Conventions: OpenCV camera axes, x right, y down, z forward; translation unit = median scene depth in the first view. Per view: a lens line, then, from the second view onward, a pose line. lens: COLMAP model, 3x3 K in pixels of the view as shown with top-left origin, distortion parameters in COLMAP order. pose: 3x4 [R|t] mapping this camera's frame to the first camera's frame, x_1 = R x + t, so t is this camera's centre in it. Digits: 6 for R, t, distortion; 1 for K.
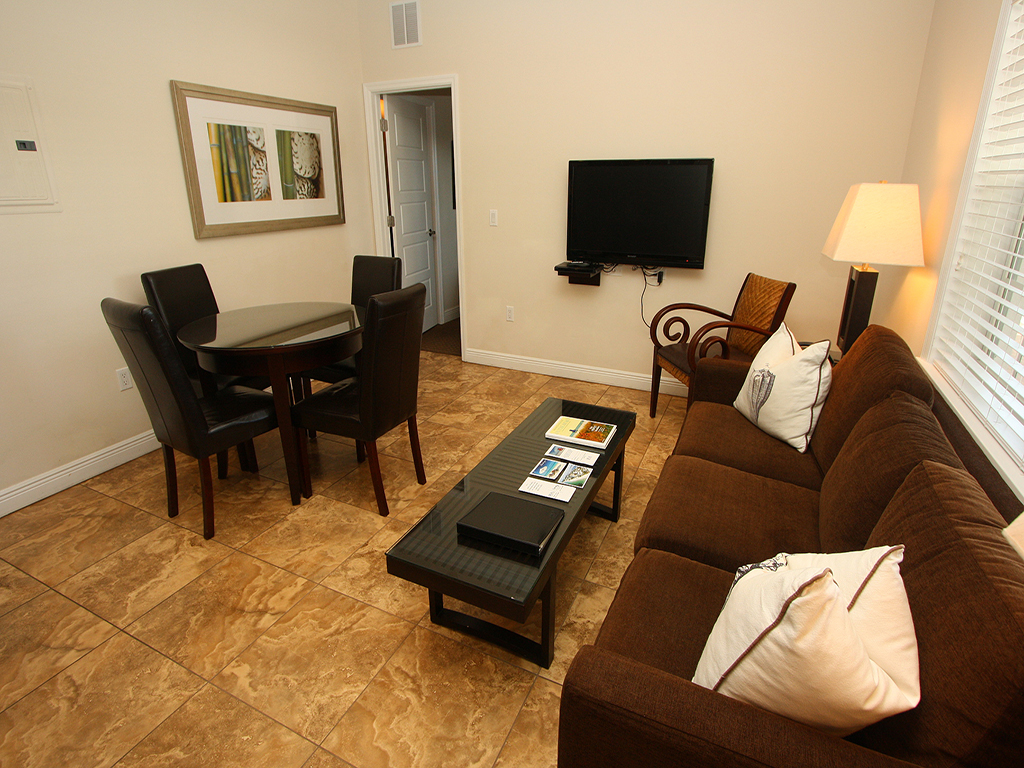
lens RADIAL K [[535.4, 0, 512.7], [0, 535.4, 340.9], [0, 0, 1]] dist [0.002050, 0.001757]
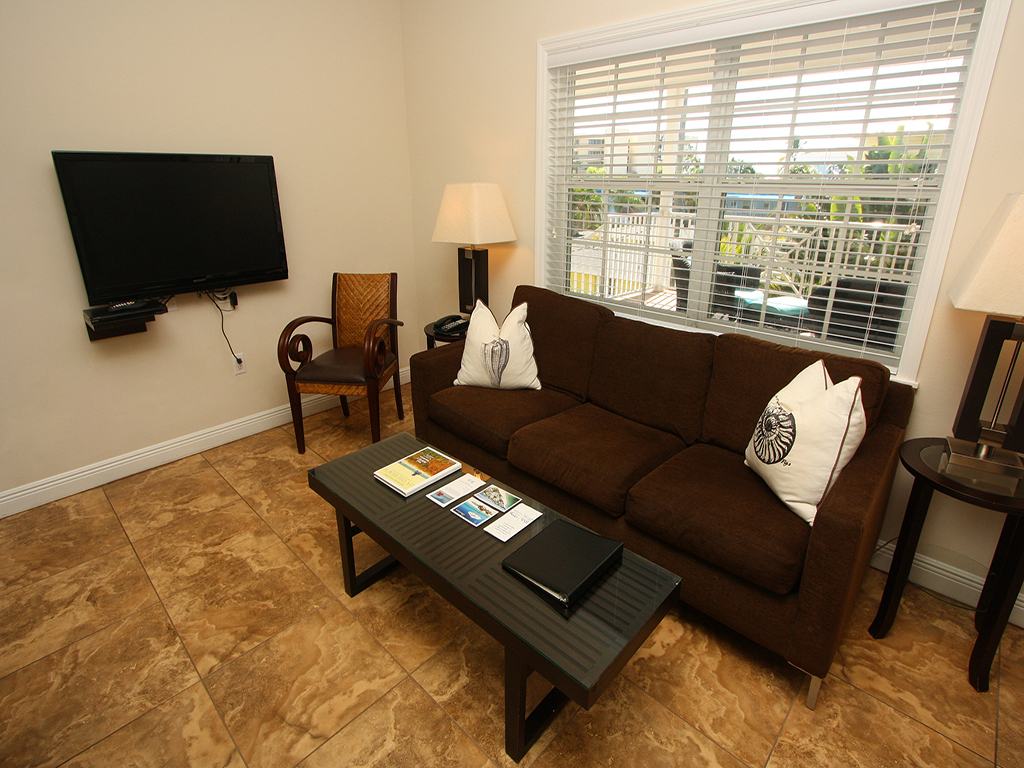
lens RADIAL K [[535.4, 0, 512.7], [0, 535.4, 340.9], [0, 0, 1]] dist [0.002050, 0.001757]
pose [[0.306069, -0.282492, 0.909131, -0.407912], [0.277511, 0.939962, 0.198645, -0.116471], [-0.910664, 0.191495, 0.366088, 0.365322]]
